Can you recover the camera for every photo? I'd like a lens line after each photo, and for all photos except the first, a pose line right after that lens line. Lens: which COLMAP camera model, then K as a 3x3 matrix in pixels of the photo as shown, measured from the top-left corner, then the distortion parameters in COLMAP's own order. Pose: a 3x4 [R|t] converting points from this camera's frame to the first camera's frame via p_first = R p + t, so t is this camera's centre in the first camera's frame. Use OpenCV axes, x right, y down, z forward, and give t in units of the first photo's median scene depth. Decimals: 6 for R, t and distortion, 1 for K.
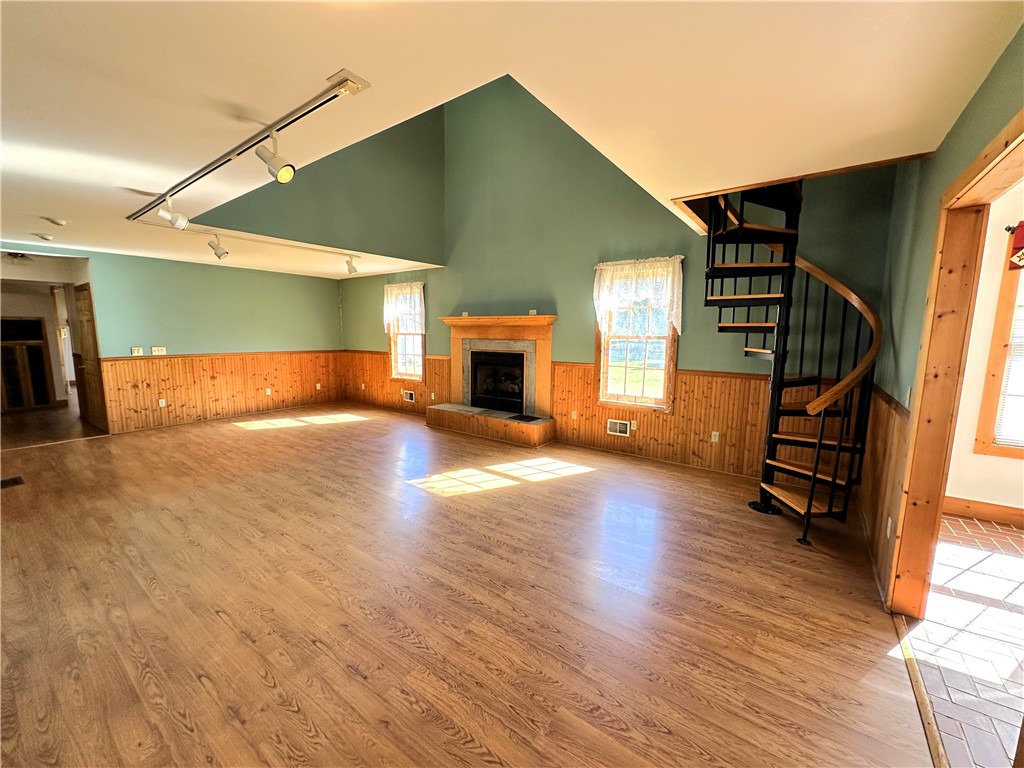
lens RADIAL K [[407.5, 0, 510.2], [0, 407.5, 382.4], [0, 0, 1]] dist [0.001721, -0.000013]
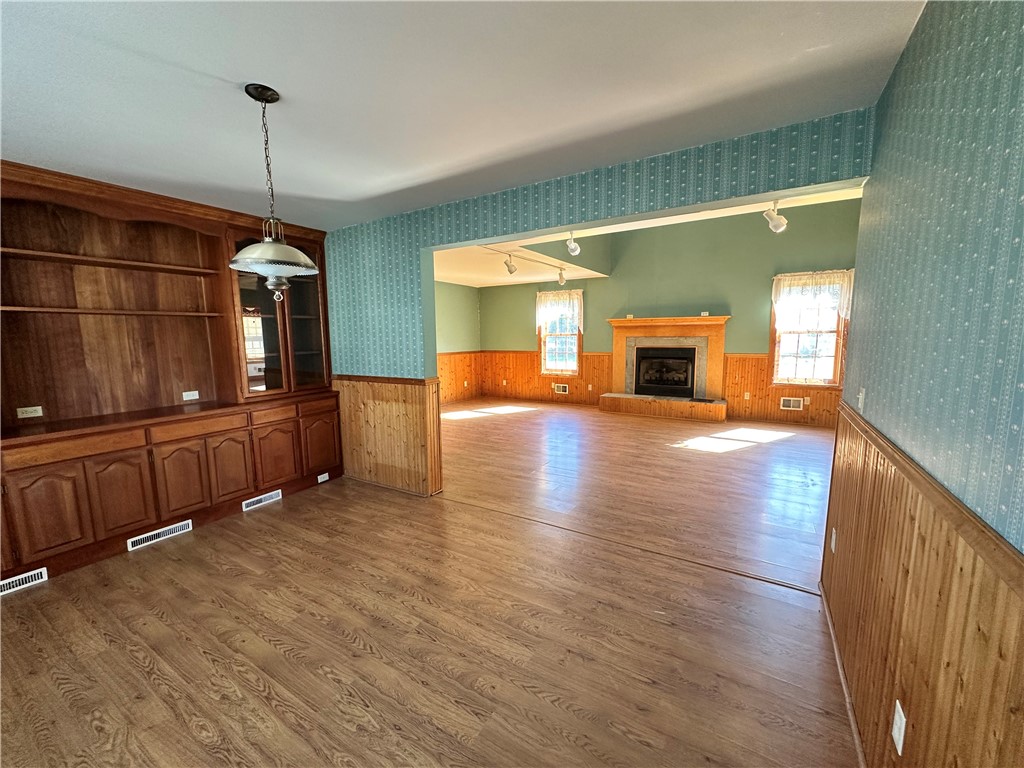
lens RADIAL K [[407.5, 0, 514.0], [0, 407.5, 386.7], [0, 0, 1]] dist [0.001721, -0.000013]
pose [[0.995660, -0.031685, 0.087502, -0.545656], [0.031263, 0.999492, 0.006196, 0.018243], [-0.087653, -0.003434, 0.996145, -0.146646]]
